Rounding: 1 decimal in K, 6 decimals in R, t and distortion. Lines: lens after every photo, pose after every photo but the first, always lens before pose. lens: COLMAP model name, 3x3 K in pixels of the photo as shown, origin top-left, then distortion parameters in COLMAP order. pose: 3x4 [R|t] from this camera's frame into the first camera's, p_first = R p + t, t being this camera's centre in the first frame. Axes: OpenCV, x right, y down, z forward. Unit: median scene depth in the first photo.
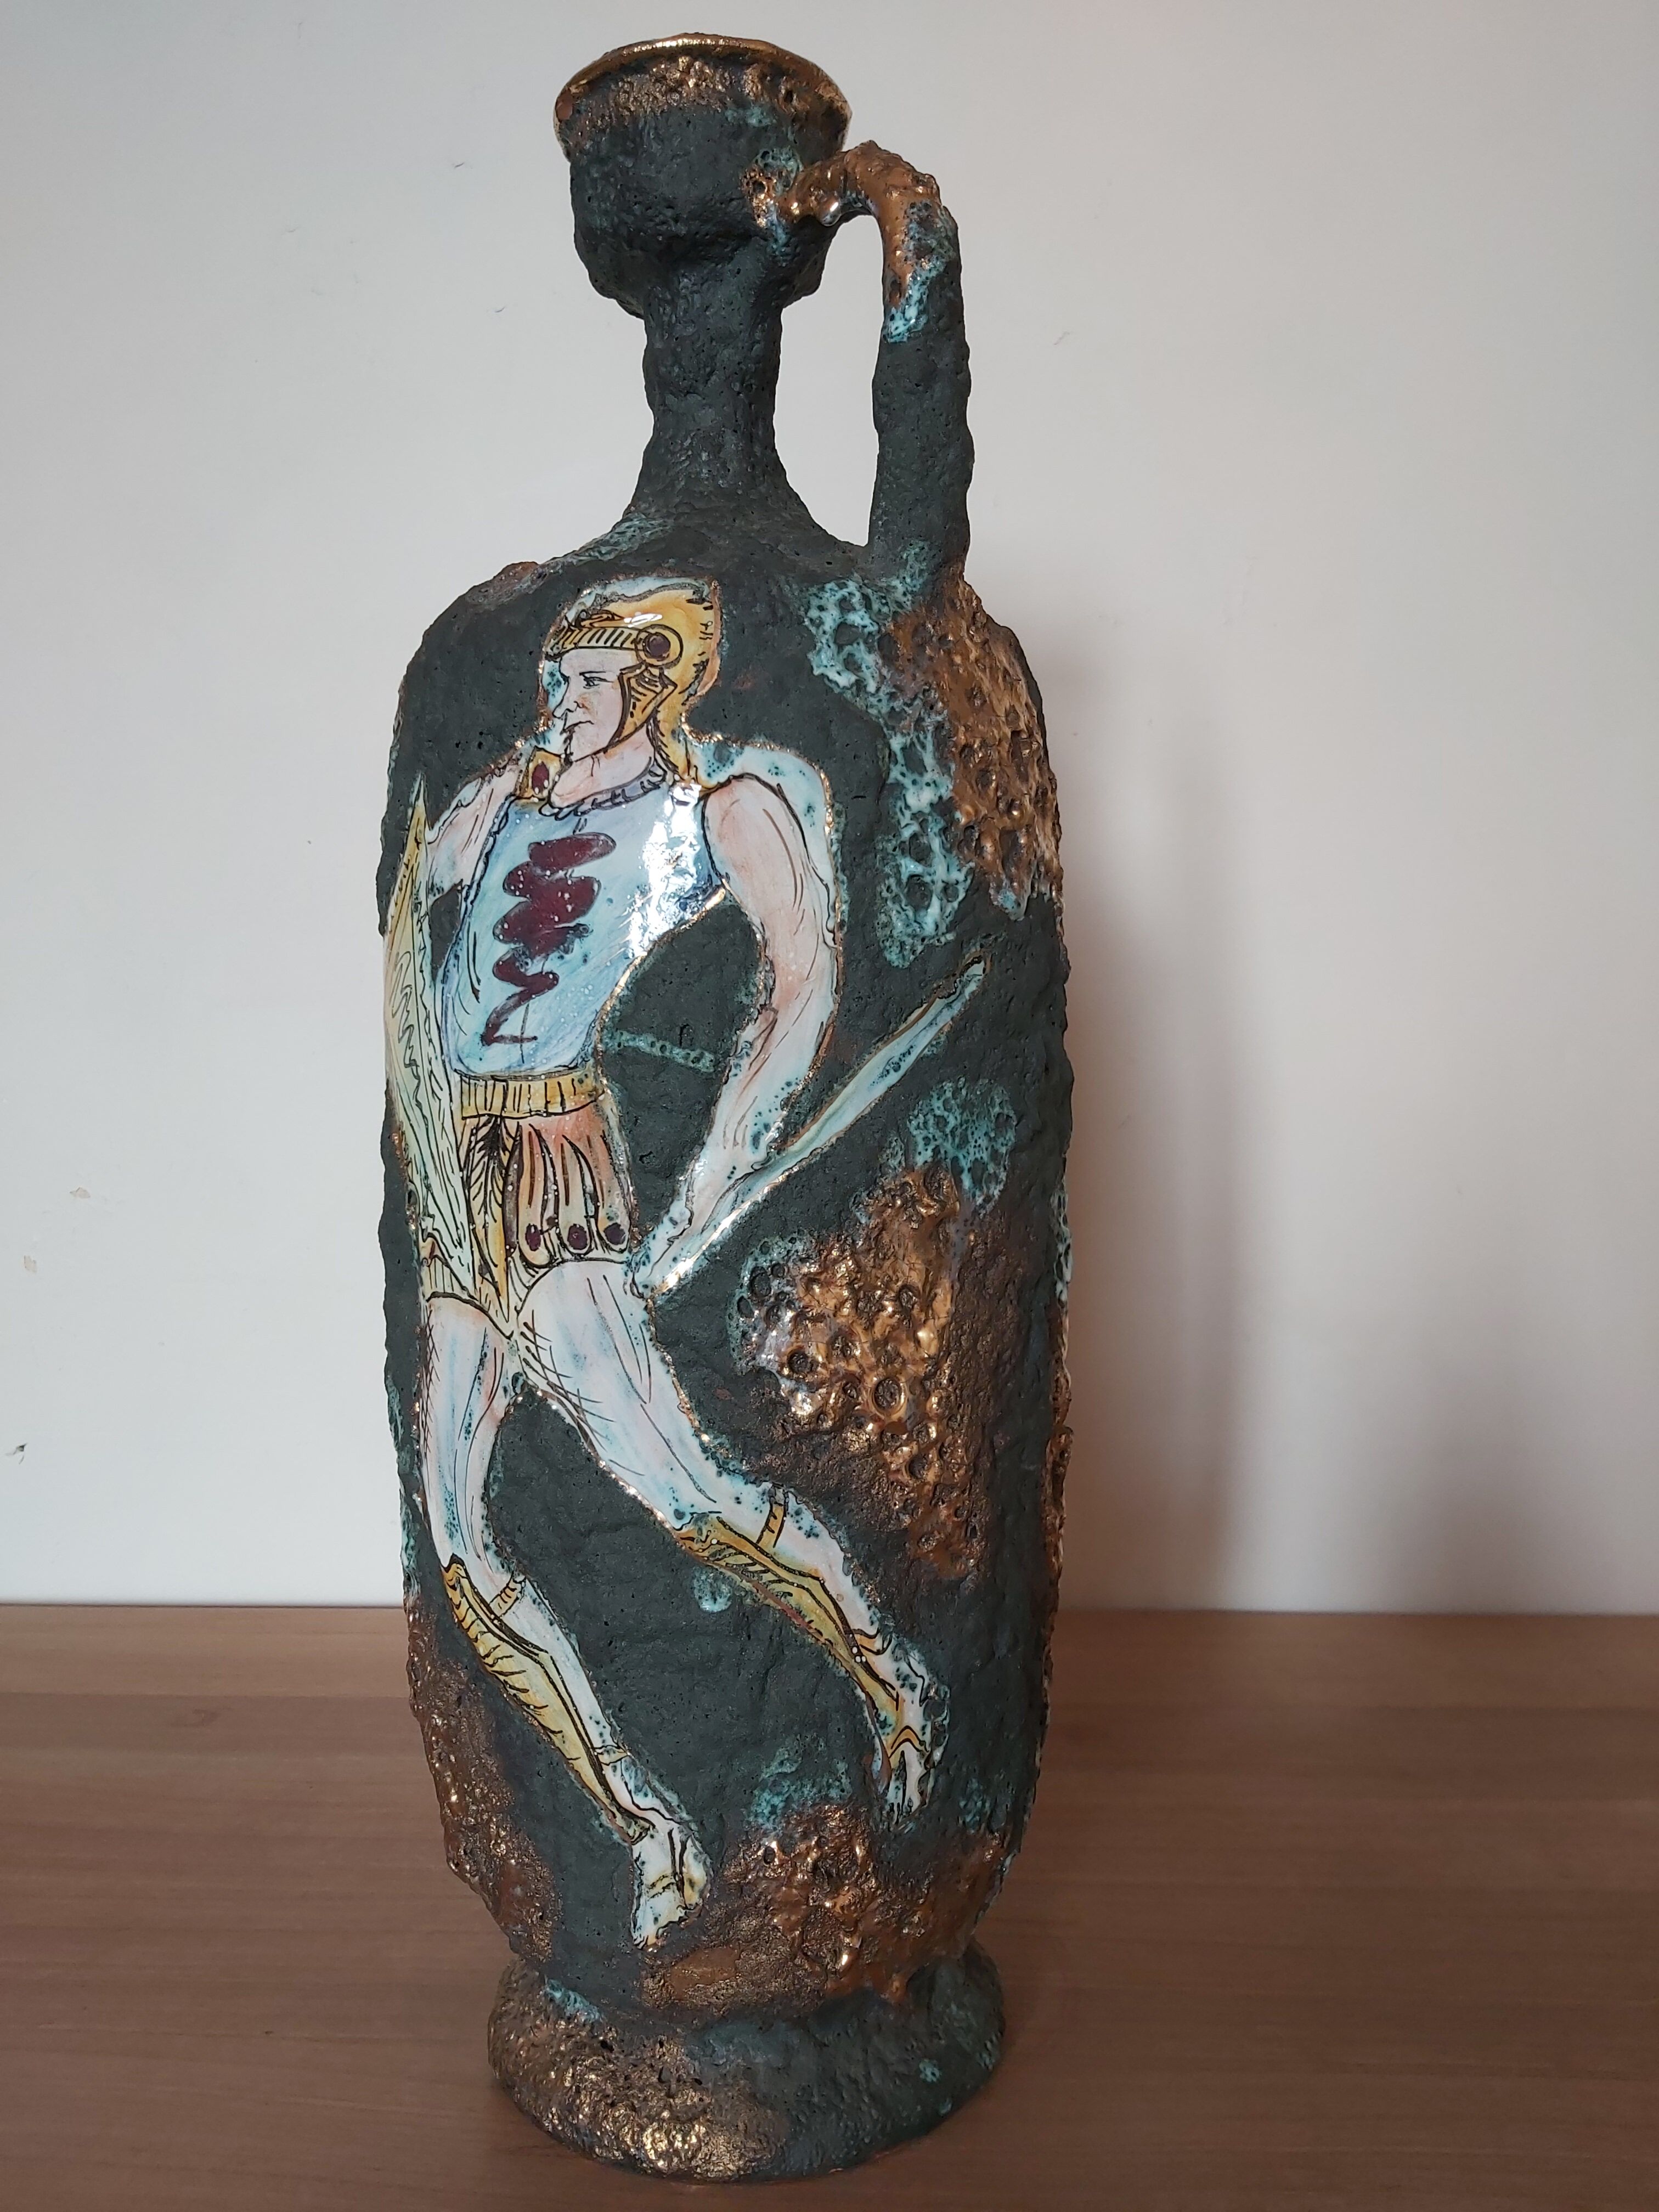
lens RADIAL K [[1678.5, 0, 829.5], [0, 1678.5, 1106.0], [0, 0, 1]] dist [0.224739, -0.590505]
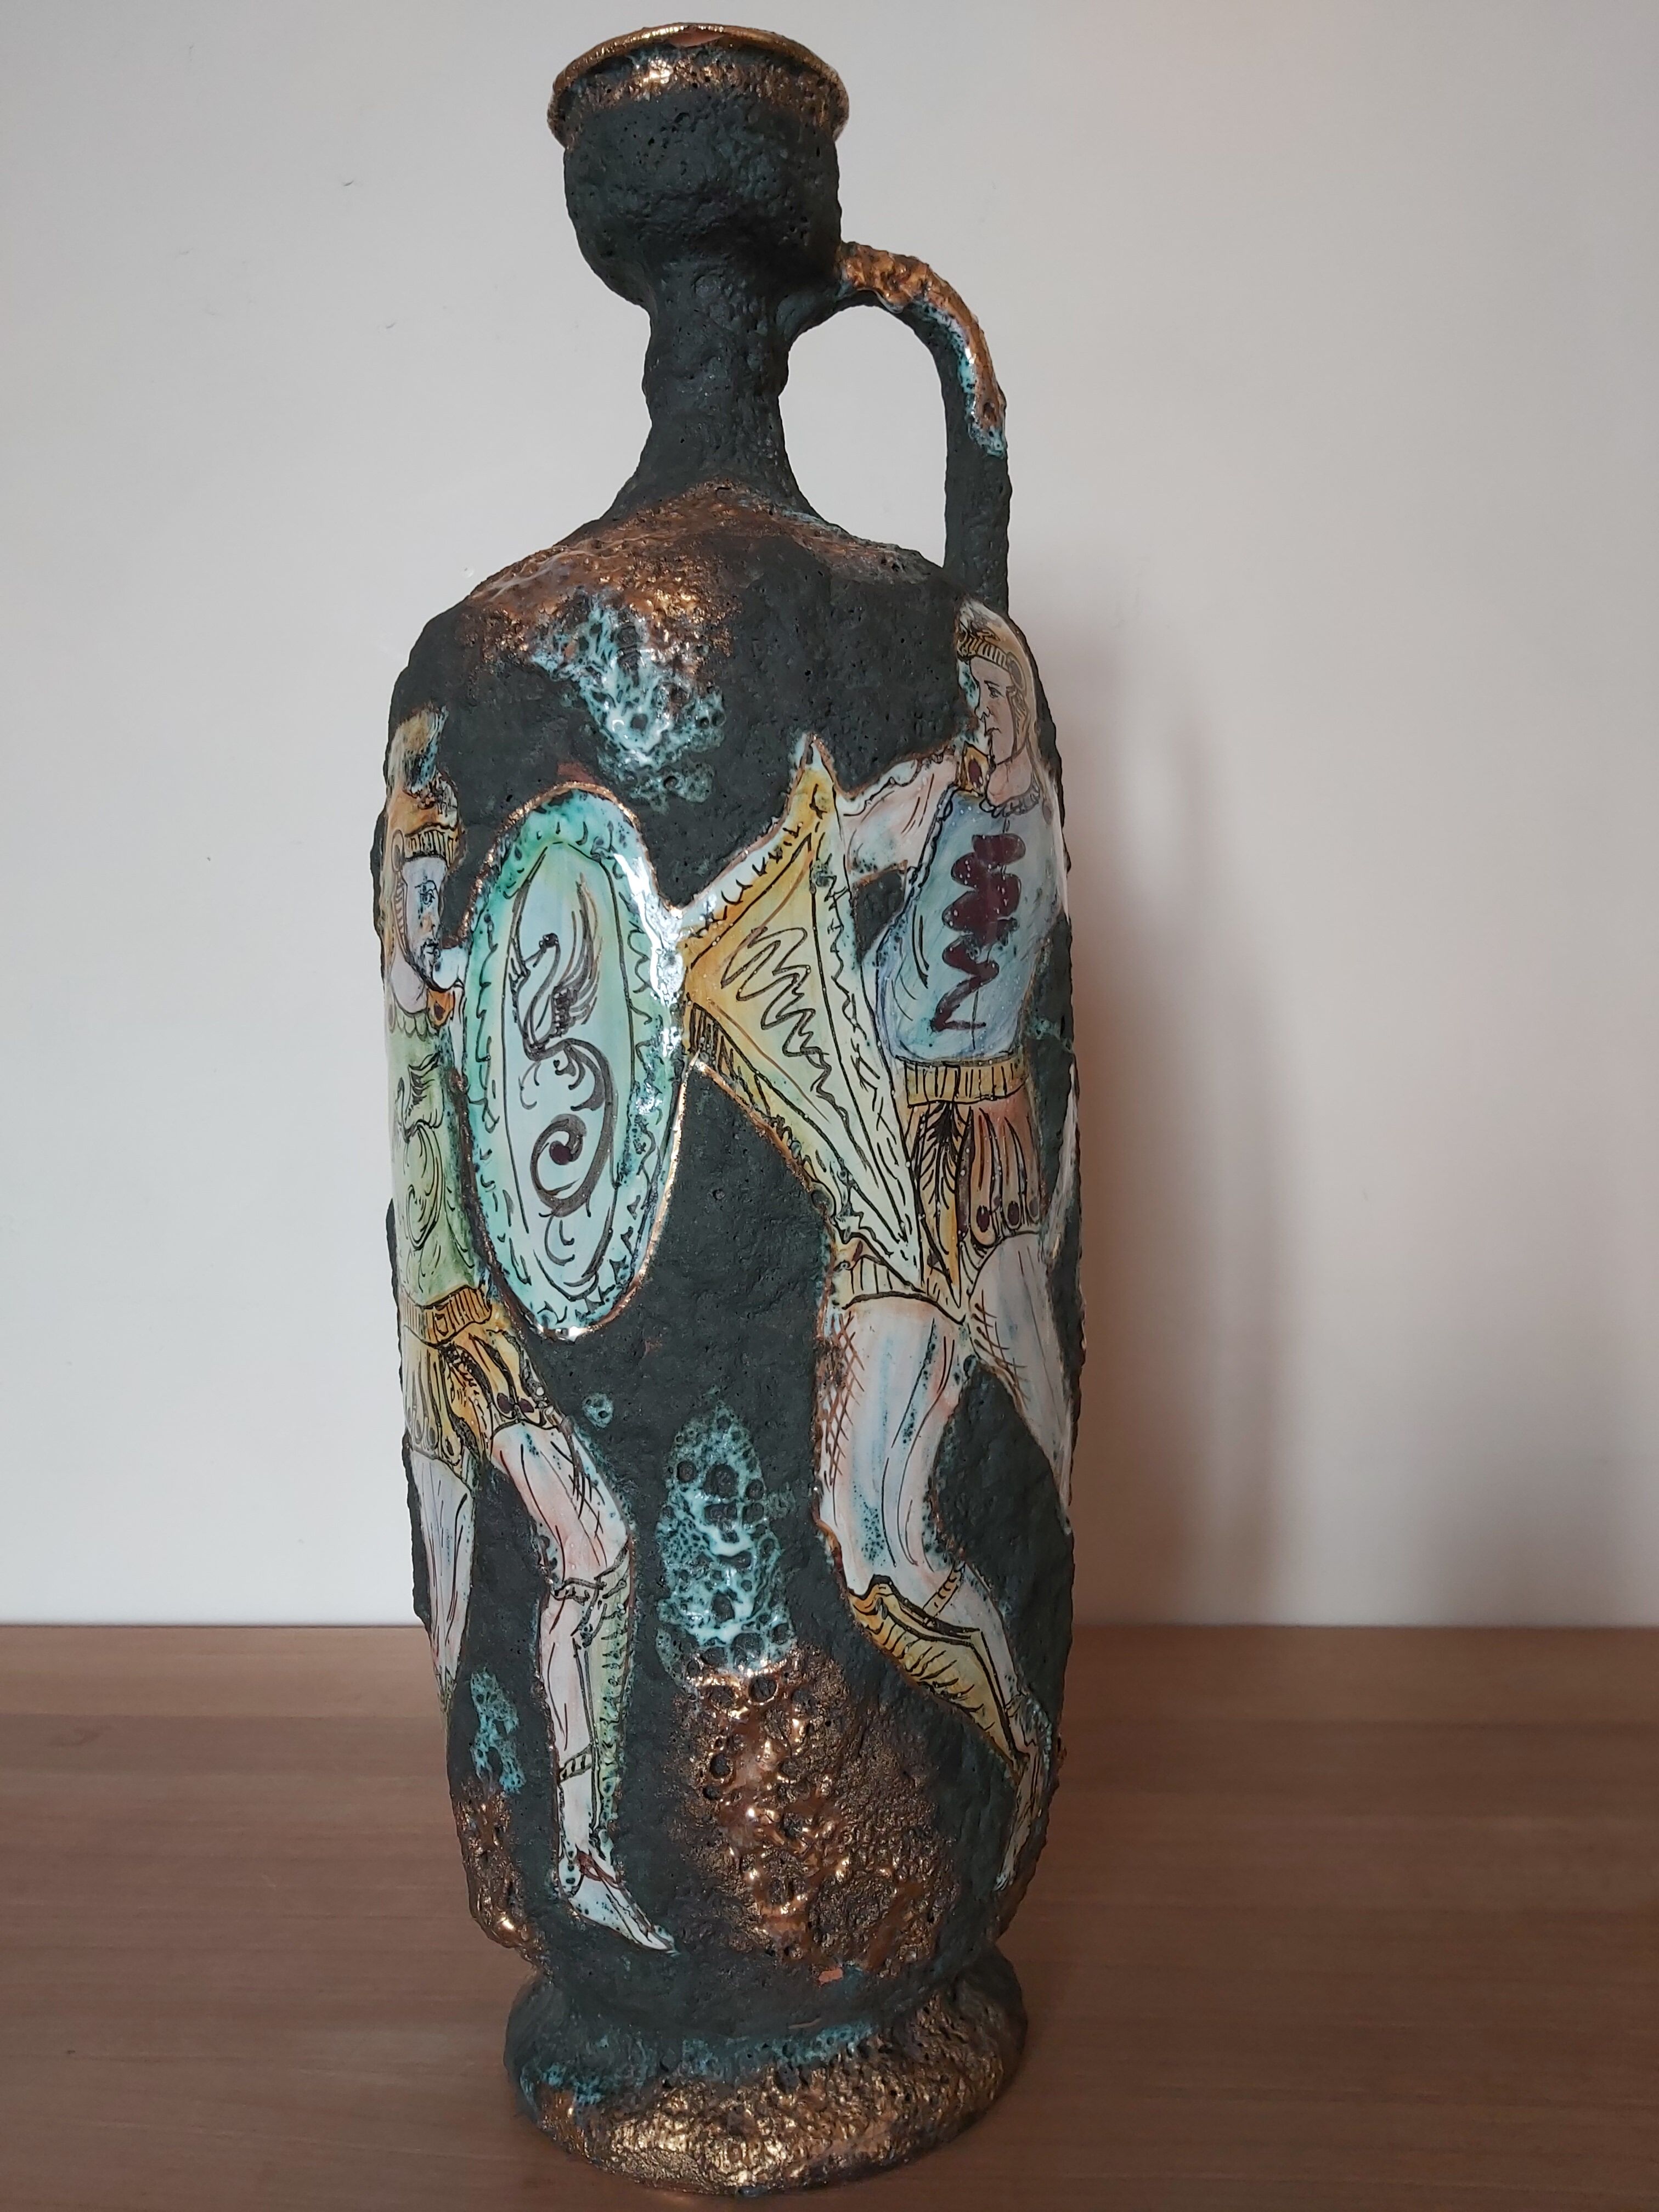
lens RADIAL K [[1678.5, 0, 829.5], [0, 1678.5, 1106.0], [0, 0, 1]] dist [0.224739, -0.590505]
pose [[0.359705, -0.012600, 0.932981, -1.141782], [0.050701, 0.998695, -0.006060, 0.010708], [-0.931688, 0.049483, 0.359874, 0.705413]]
